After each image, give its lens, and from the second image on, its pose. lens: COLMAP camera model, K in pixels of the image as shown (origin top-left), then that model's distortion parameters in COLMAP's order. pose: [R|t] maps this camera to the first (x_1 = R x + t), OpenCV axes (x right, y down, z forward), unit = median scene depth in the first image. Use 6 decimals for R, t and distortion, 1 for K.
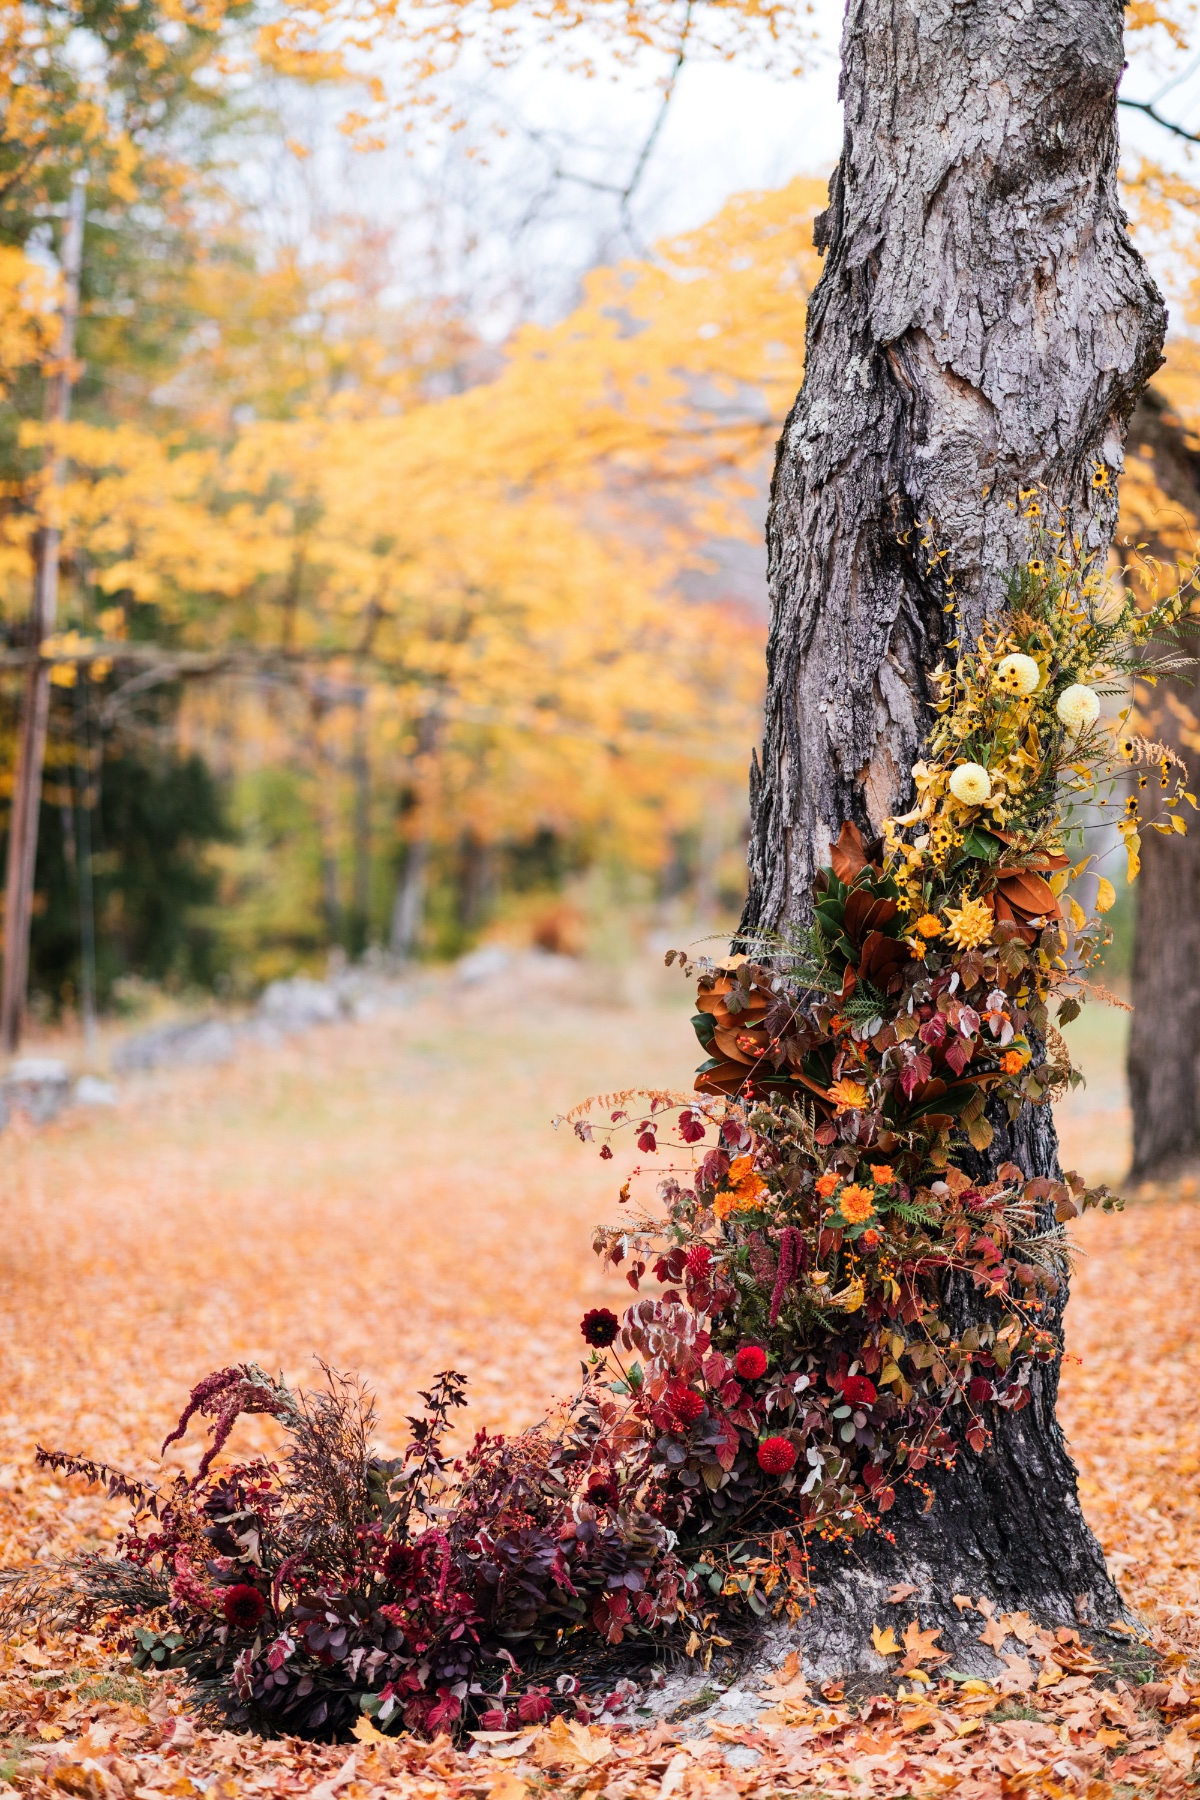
lens RADIAL K [[4401.6, 0, 637.4], [0, 4401.6, 898.6], [0, 0, 1]] dist [-0.007535, 0.741445]
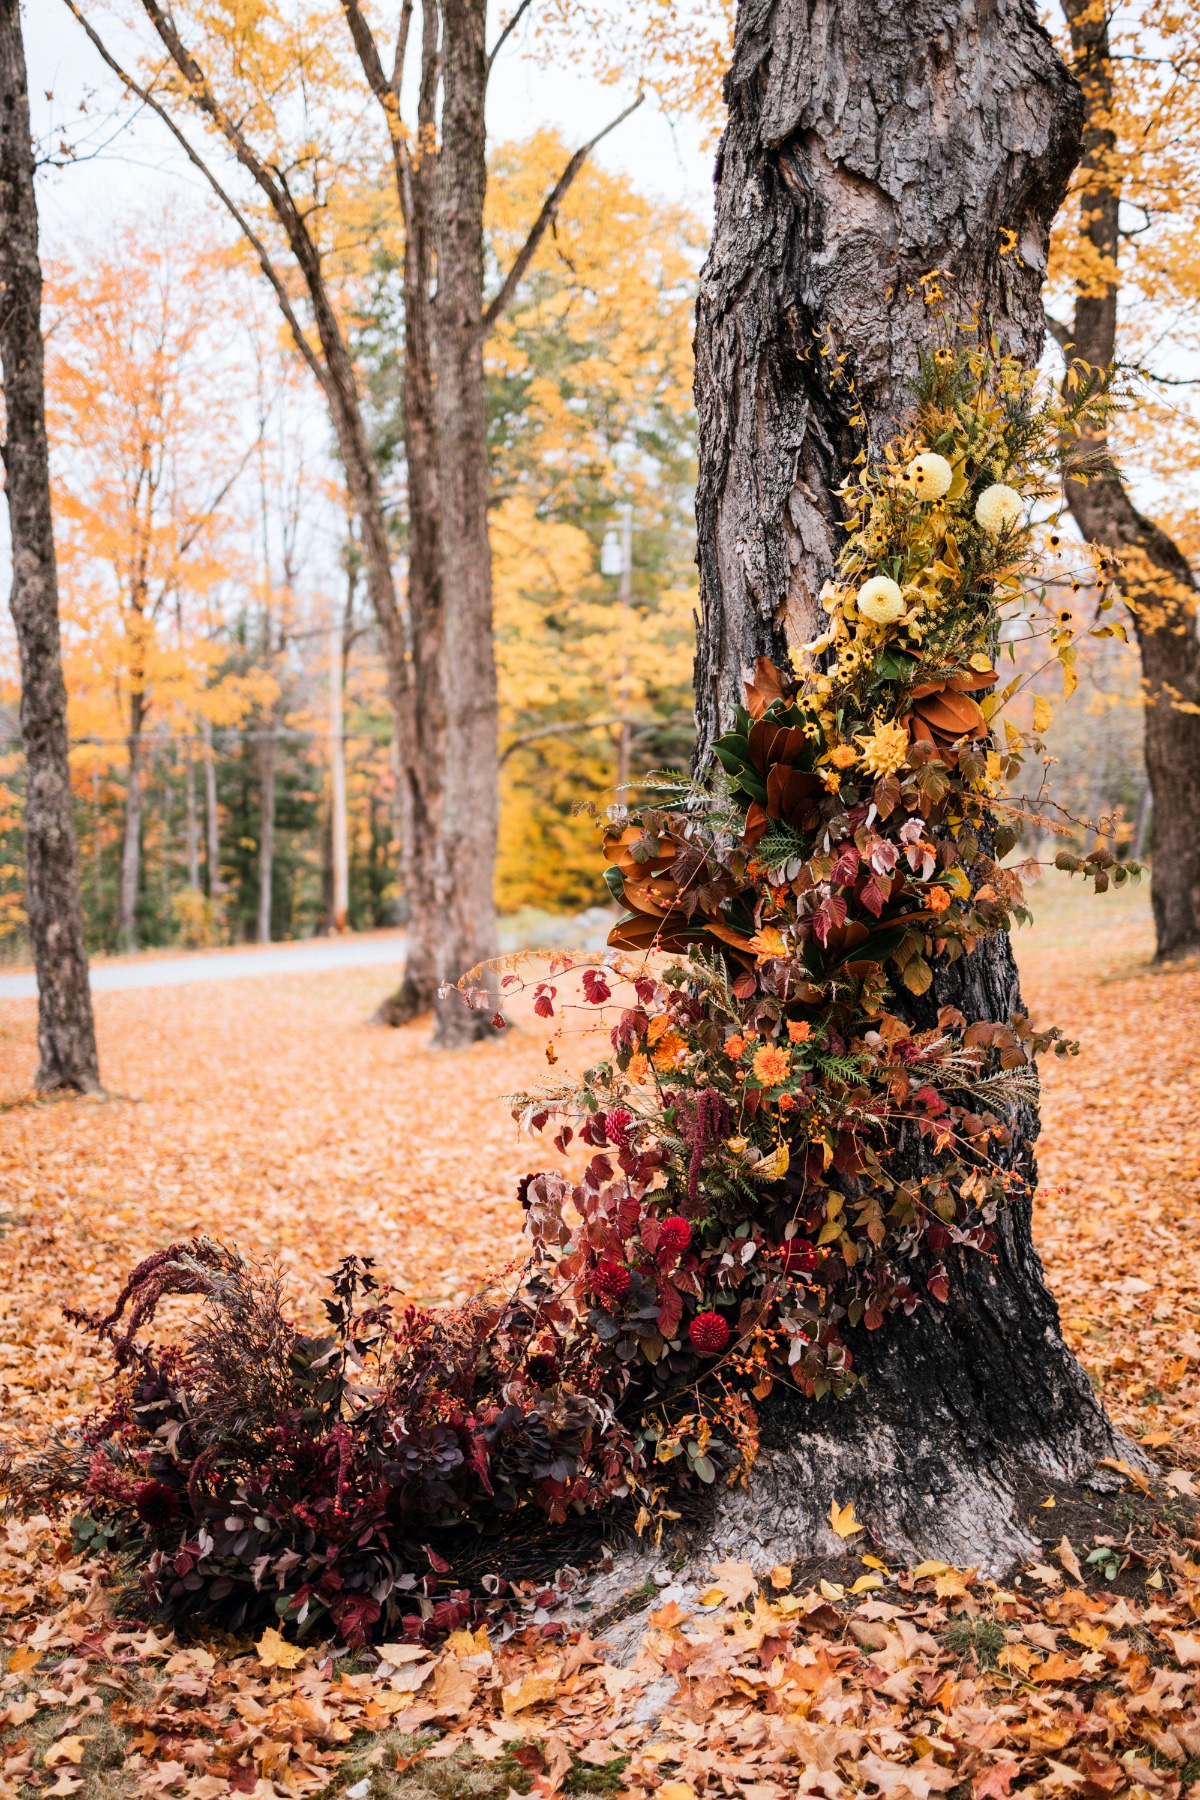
lens RADIAL K [[1807.6, 0, 600.0], [0, 1807.6, 900.0], [0, 0, 1]] dist [0.021138, -0.000520]
pose [[0.979889, -0.054995, -0.191814, 0.085728], [0.060297, 0.997940, 0.021910, 0.024280], [0.190214, -0.033035, 0.981187, 0.604957]]
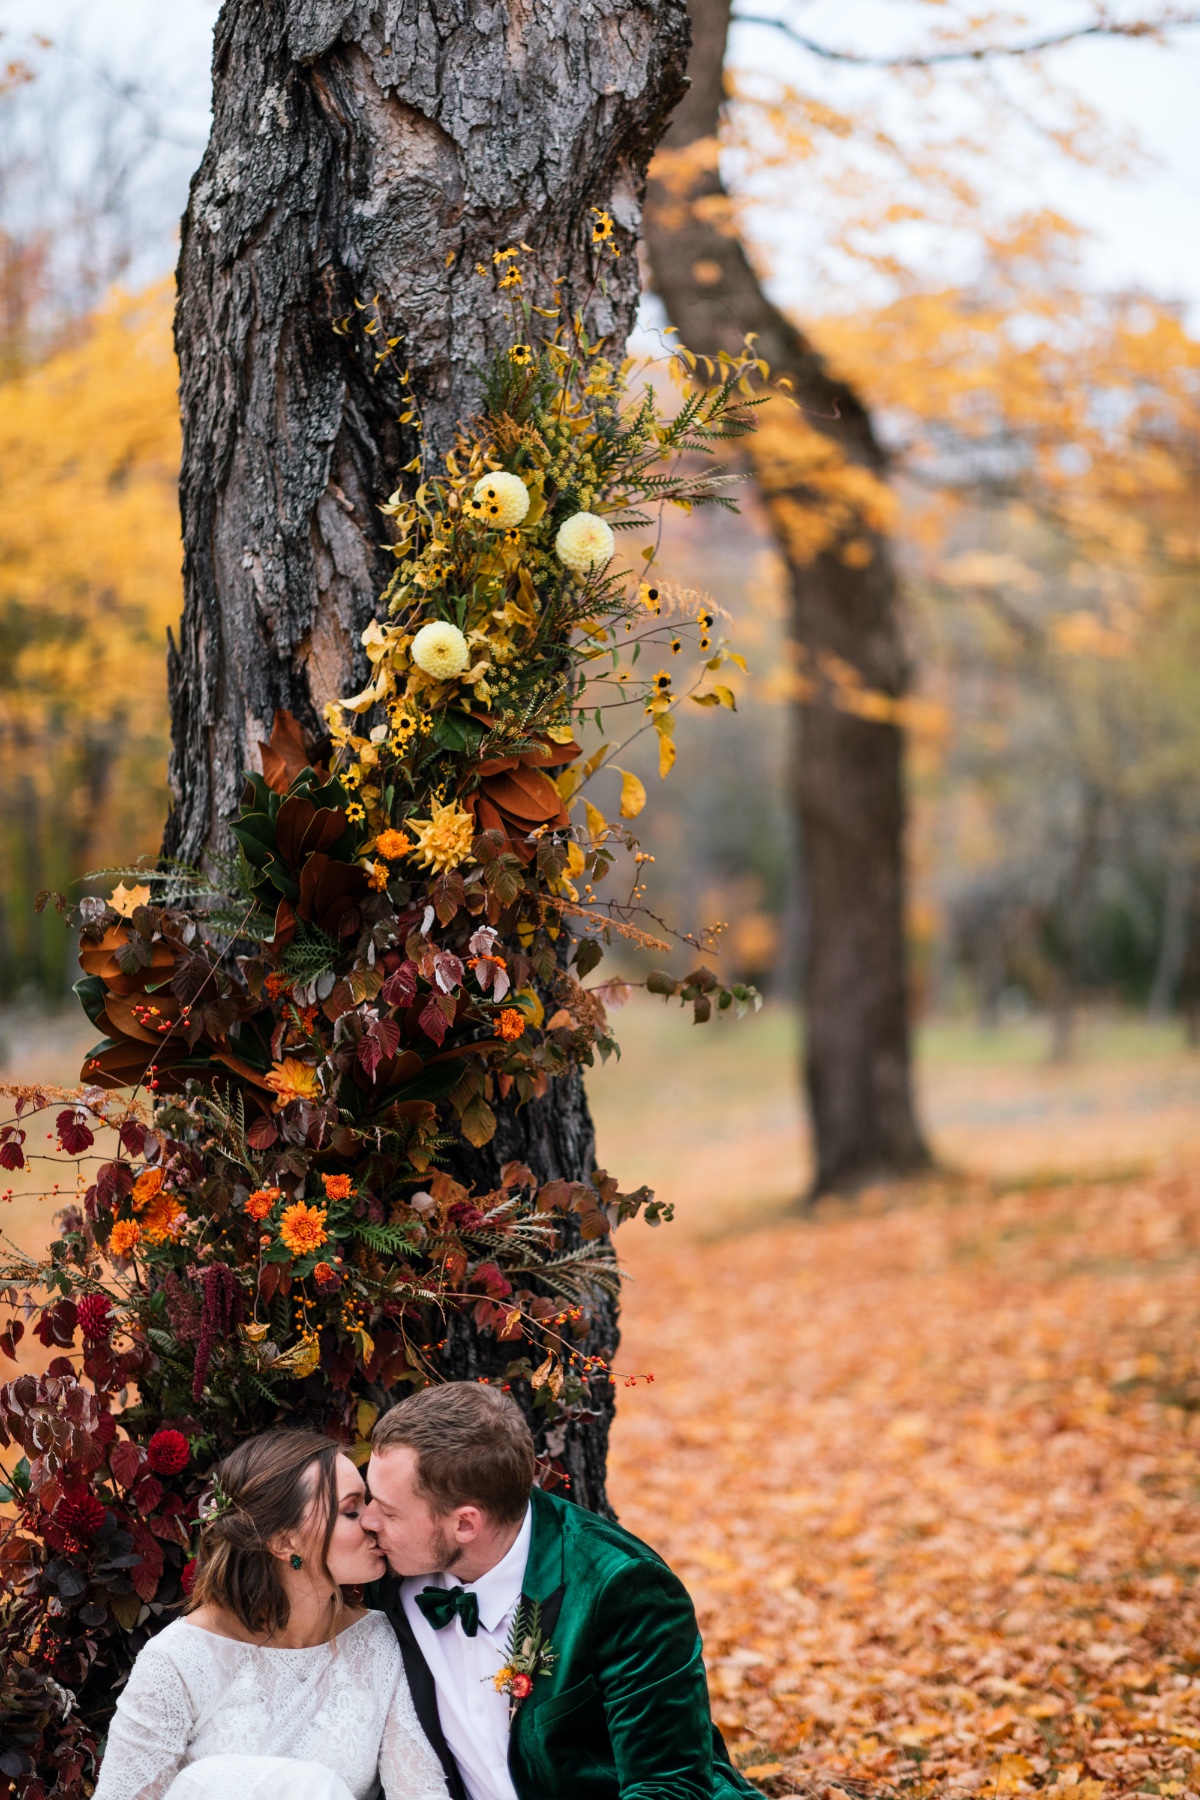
lens RADIAL K [[4401.6, 0, 637.4], [0, 4401.6, 898.6], [0, 0, 1]] dist [-0.007535, 0.741445]
pose [[0.997144, -0.040760, 0.063582, 0.058959], [0.041334, 0.999115, -0.007742, 0.022056], [-0.063210, 0.010348, 0.997947, 0.259523]]
